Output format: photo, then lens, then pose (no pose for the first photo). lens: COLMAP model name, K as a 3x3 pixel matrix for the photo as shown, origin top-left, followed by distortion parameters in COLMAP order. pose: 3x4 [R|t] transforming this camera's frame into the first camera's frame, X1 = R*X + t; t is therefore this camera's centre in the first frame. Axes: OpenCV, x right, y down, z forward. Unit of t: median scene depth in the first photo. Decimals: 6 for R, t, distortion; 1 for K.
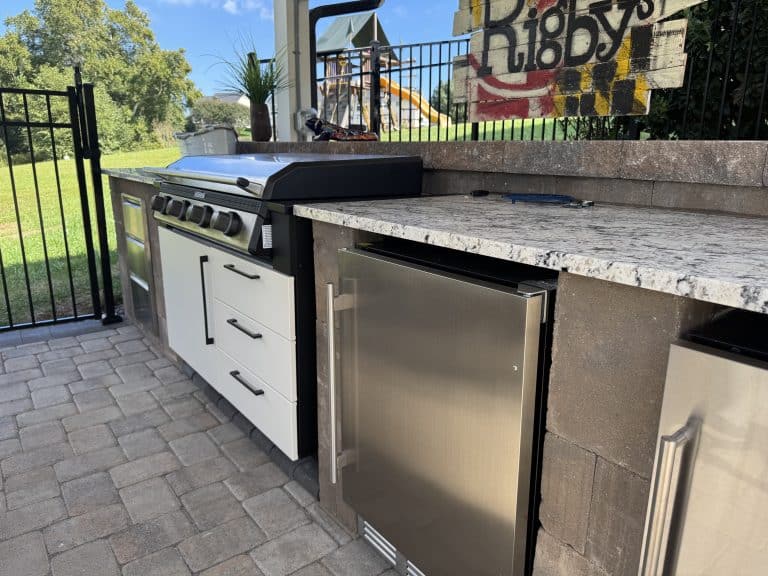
lens RADIAL K [[545.9, 0, 380.6], [0, 545.9, 285.9], [0, 0, 1]] dist [0.030237, -0.049535]
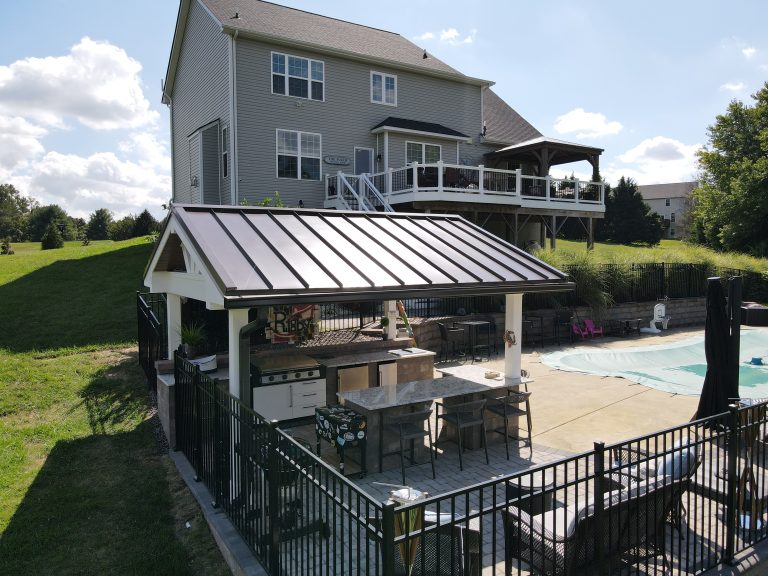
lens RADIAL K [[560.0, 0, 384.0], [0, 560.0, 288.0], [0, 0, 1]] dist [0.009663, 0.006044]
pose [[0.099963, -0.063381, 0.992970, -4.529421], [0.253771, 0.966588, 0.036150, -0.762713], [-0.962085, 0.248374, 0.112707, -0.386844]]
